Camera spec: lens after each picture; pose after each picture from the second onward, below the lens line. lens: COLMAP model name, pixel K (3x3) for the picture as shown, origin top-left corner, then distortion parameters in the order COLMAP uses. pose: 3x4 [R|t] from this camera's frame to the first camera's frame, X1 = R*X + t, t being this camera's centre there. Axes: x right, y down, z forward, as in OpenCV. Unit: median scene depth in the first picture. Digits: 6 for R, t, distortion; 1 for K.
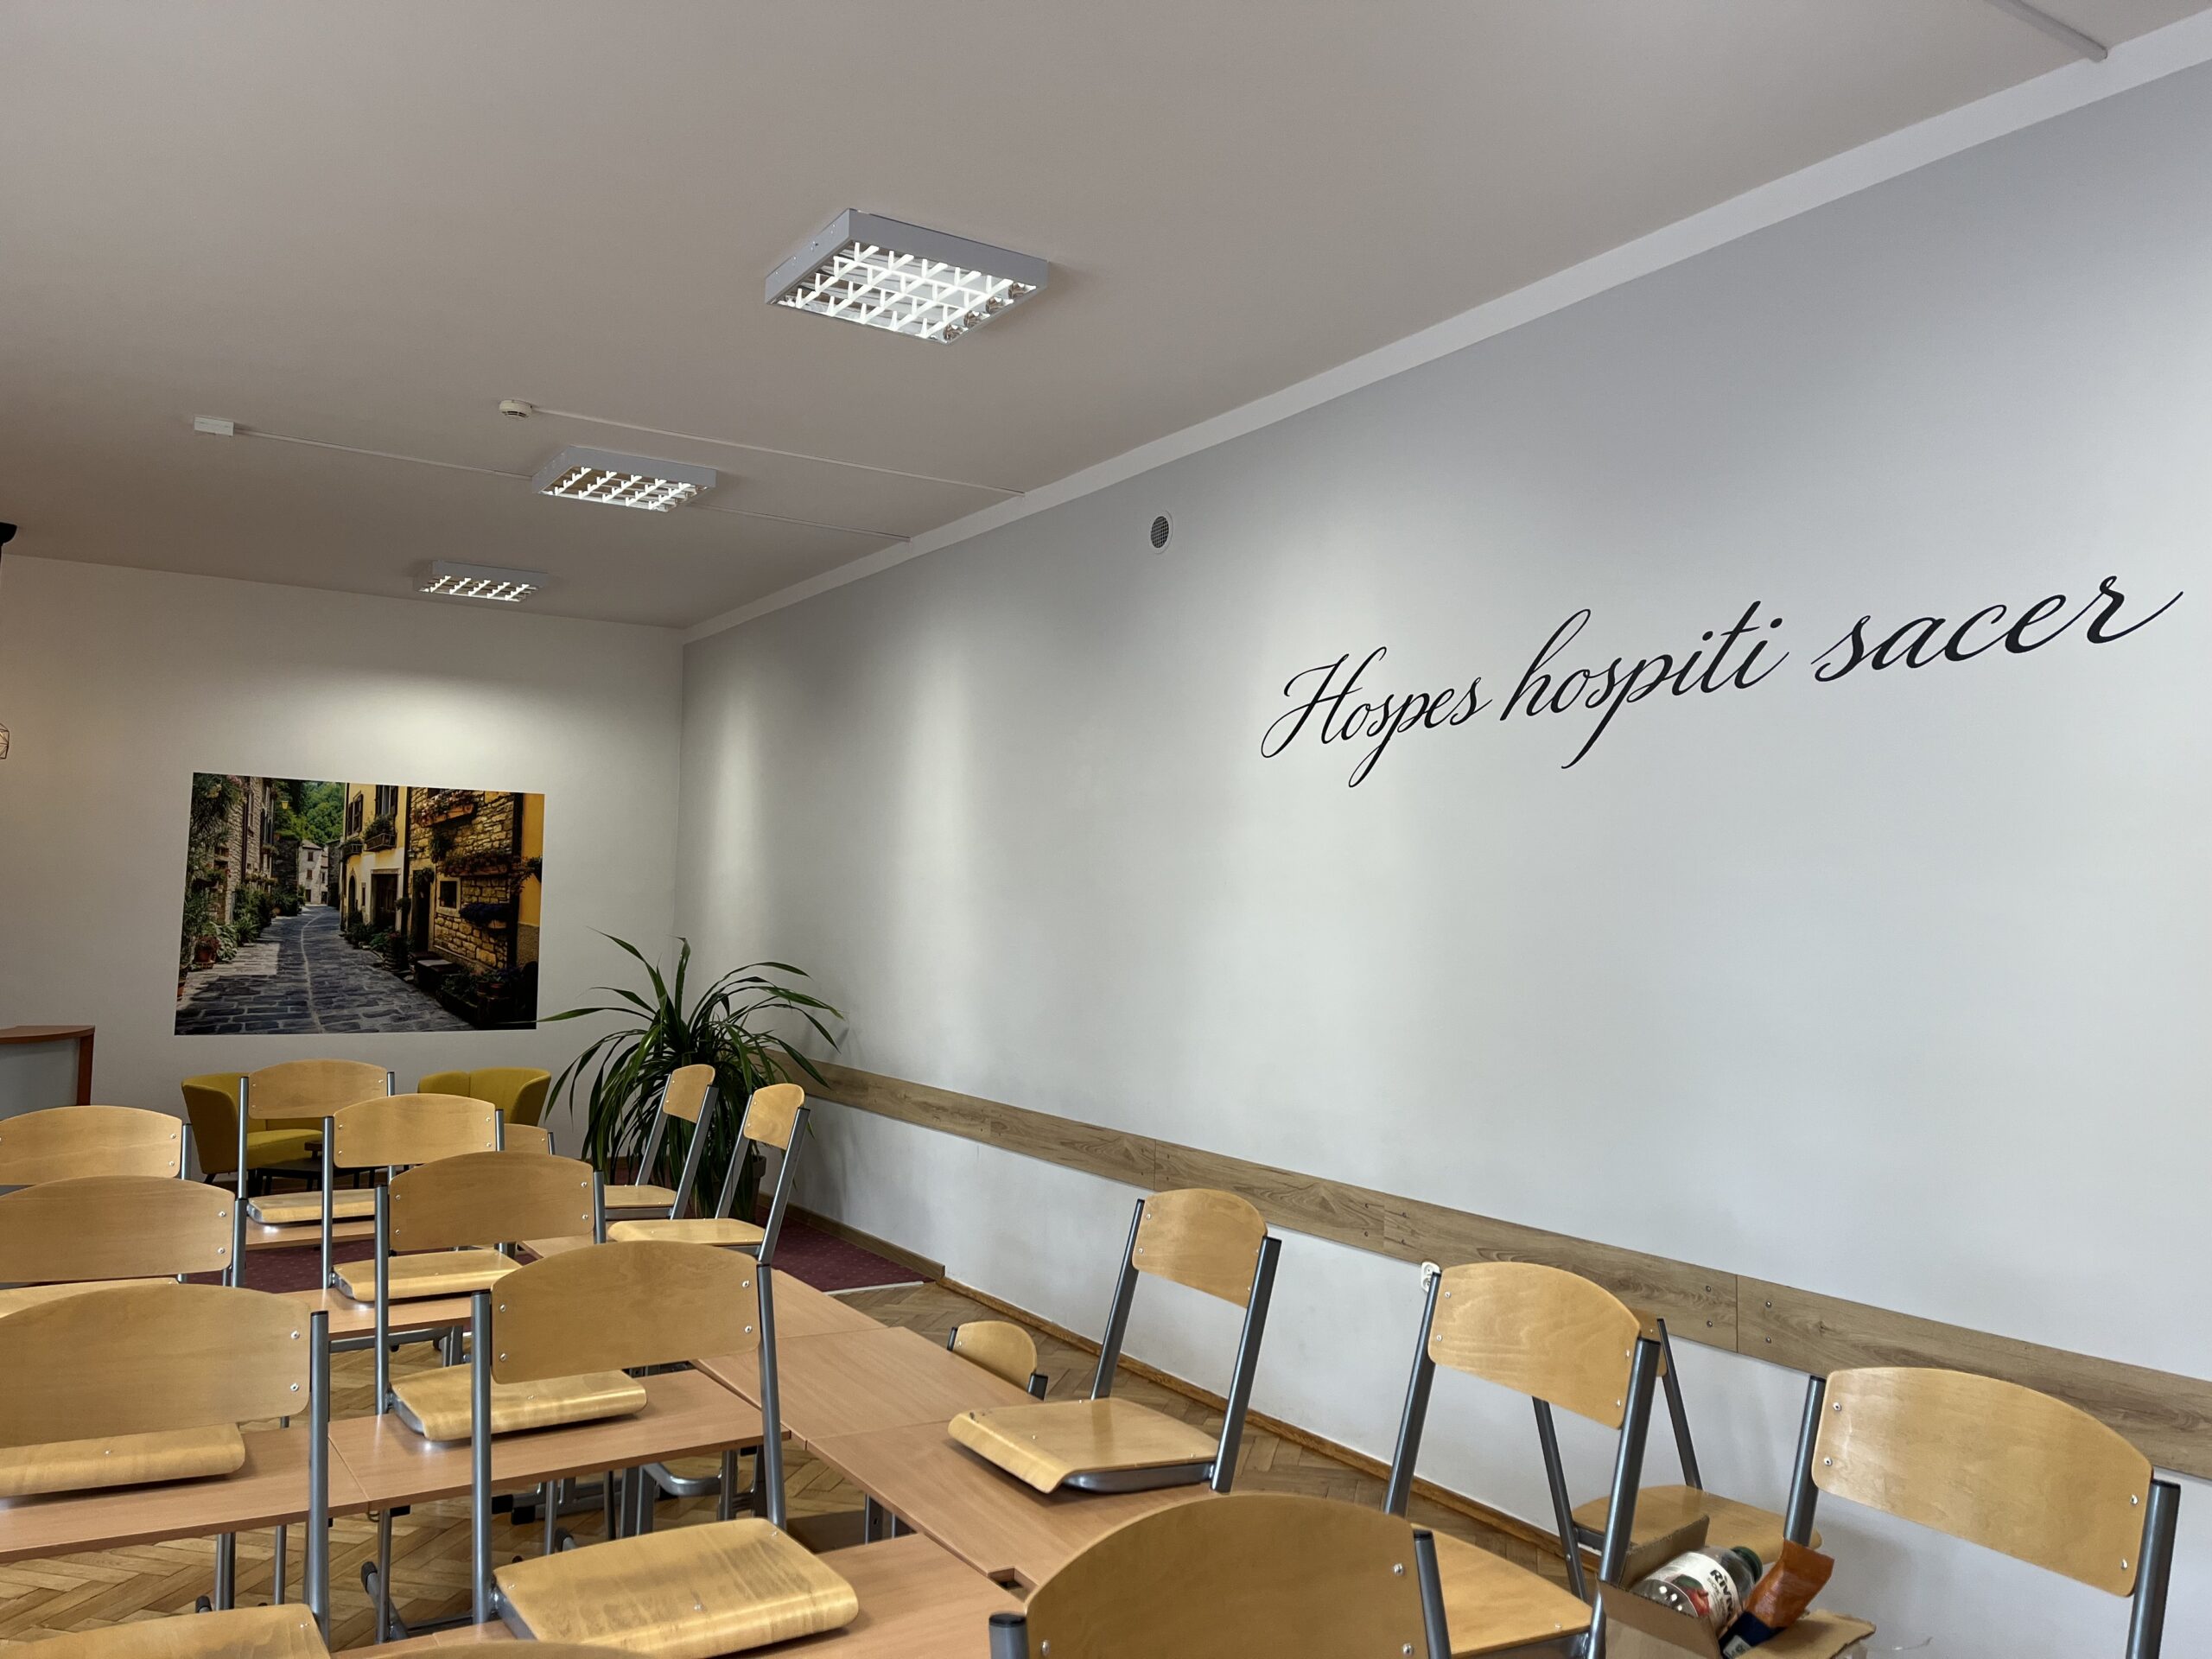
lens RADIAL K [[1709.1, 0, 1091.8], [0, 1709.1, 832.4], [0, 0, 1]] dist [0.048578, -0.006025]
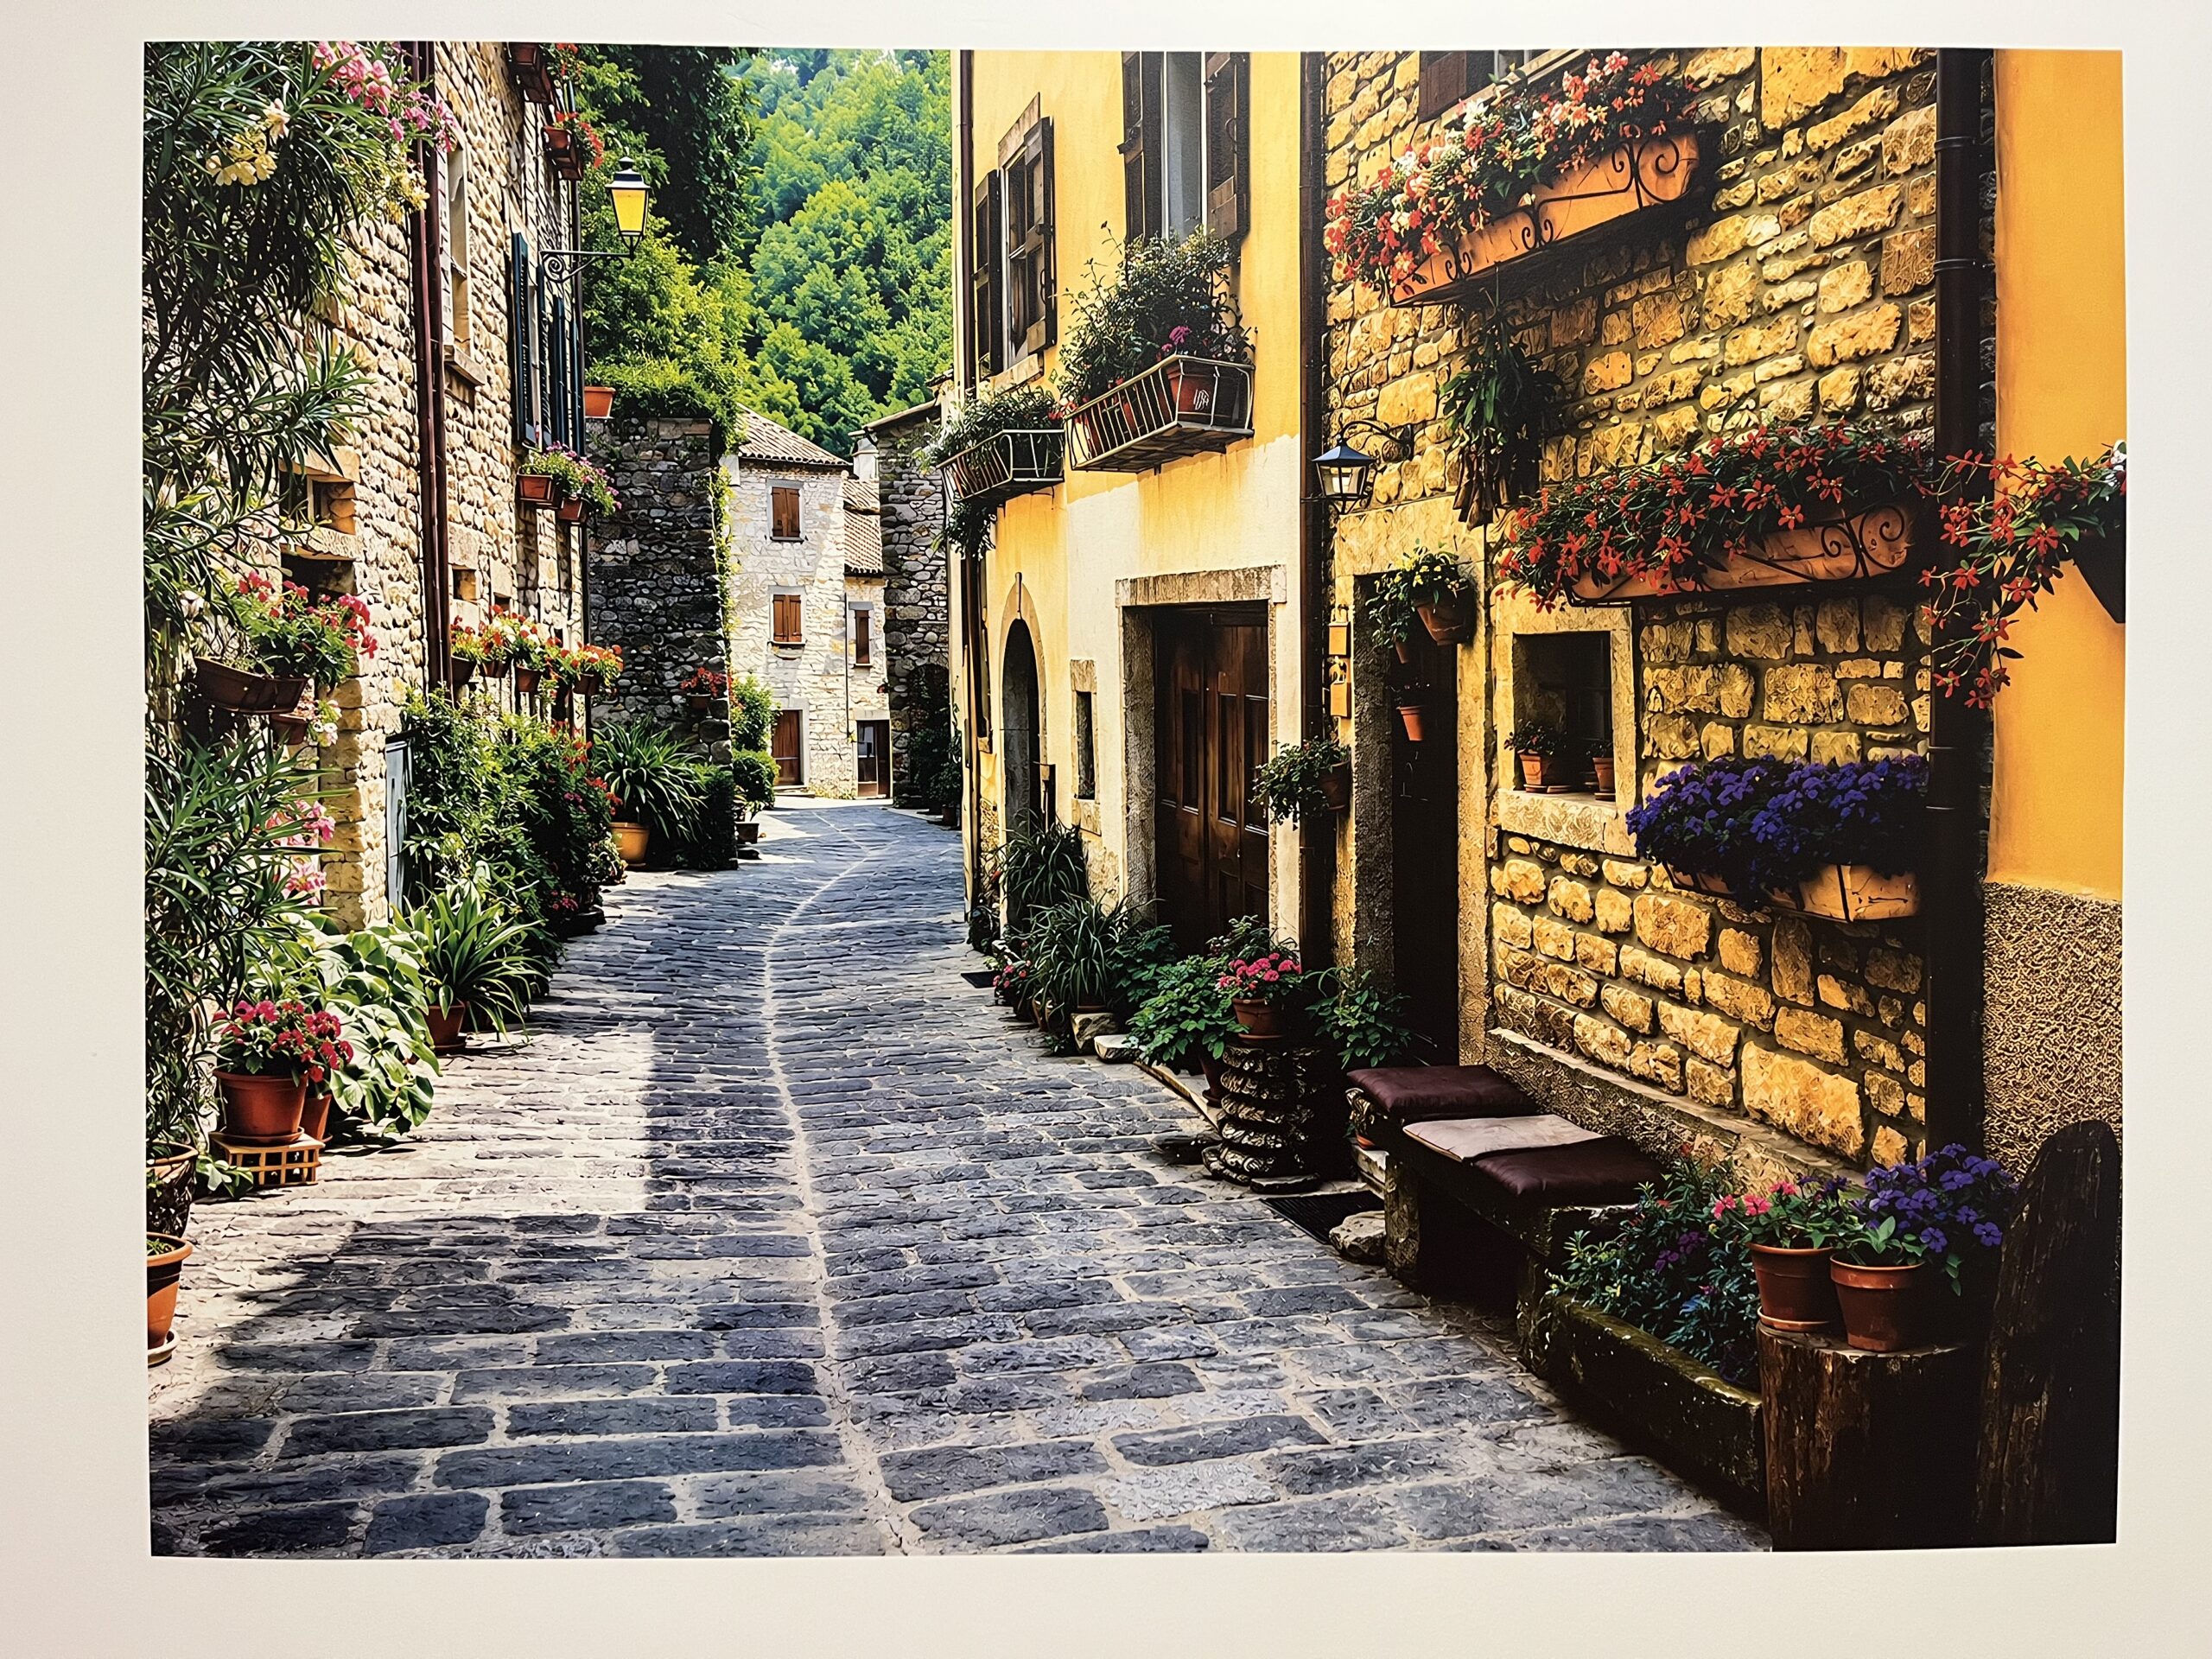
lens RADIAL K [[1709.1, 0, 1096.0], [0, 1709.1, 832.1], [0, 0, 1]] dist [0.048578, -0.006025]
pose [[0.873844, -0.015519, -0.485959, -0.342742], [0.049926, 0.997071, 0.057936, 0.036289], [0.483637, -0.074889, 0.872059, 0.858819]]
